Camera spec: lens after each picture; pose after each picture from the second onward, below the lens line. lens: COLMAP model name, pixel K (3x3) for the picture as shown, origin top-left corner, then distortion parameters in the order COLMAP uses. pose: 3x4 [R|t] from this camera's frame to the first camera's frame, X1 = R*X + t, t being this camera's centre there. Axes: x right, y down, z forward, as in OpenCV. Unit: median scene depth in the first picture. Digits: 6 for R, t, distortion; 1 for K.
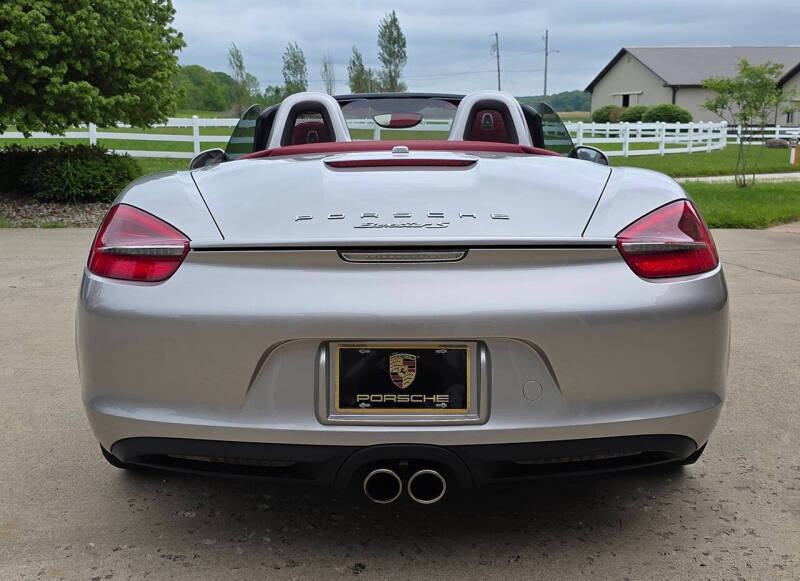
lens RADIAL K [[937.9, 0, 426.3], [0, 937.9, 320.0], [0, 0, 1]] dist [0.057614, -0.031935]
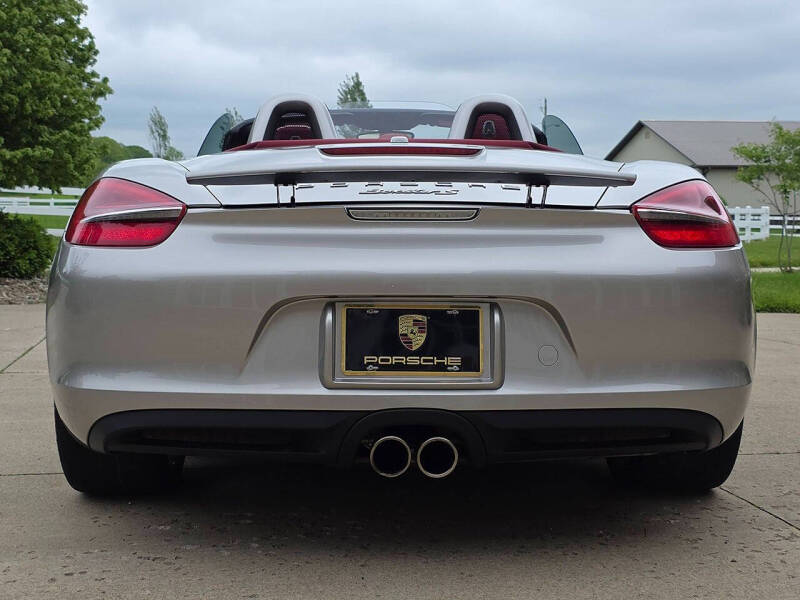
lens RADIAL K [[1214.8, 0, 449.4], [0, 1214.8, 300.7], [0, 0, 1]] dist [0.064252, 0.104591]
pose [[0.998981, 0.003067, 0.045030, -0.009710], [0.003128, 0.990584, -0.136868, 0.042862], [-0.045026, 0.136870, 0.989565, -0.050710]]
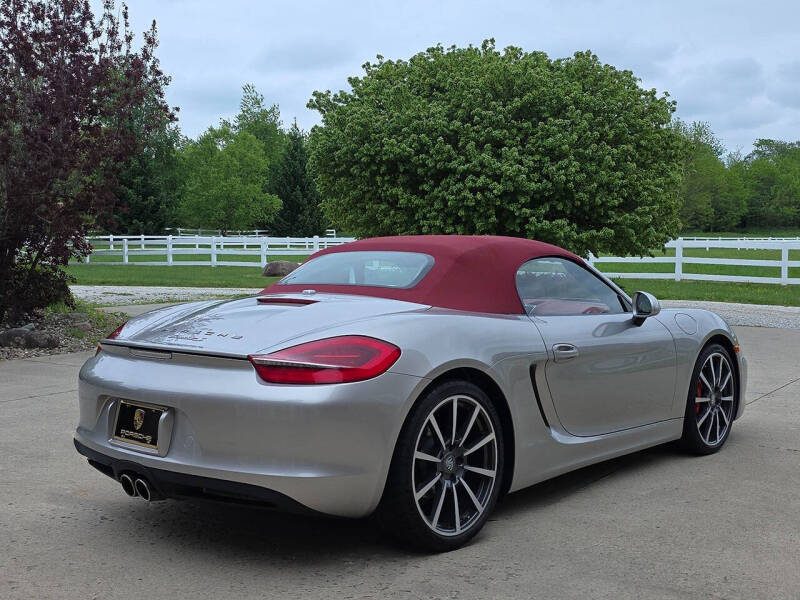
lens RADIAL K [[1007.6, 0, 388.9], [0, 1007.6, 296.5], [0, 0, 1]] dist [0.229685, -0.624995]
pose [[0.725057, 0.038161, -0.687630, 0.360984], [-0.140885, 0.985567, -0.093858, -0.013104], [0.674124, 0.164929, 0.719969, -0.021238]]
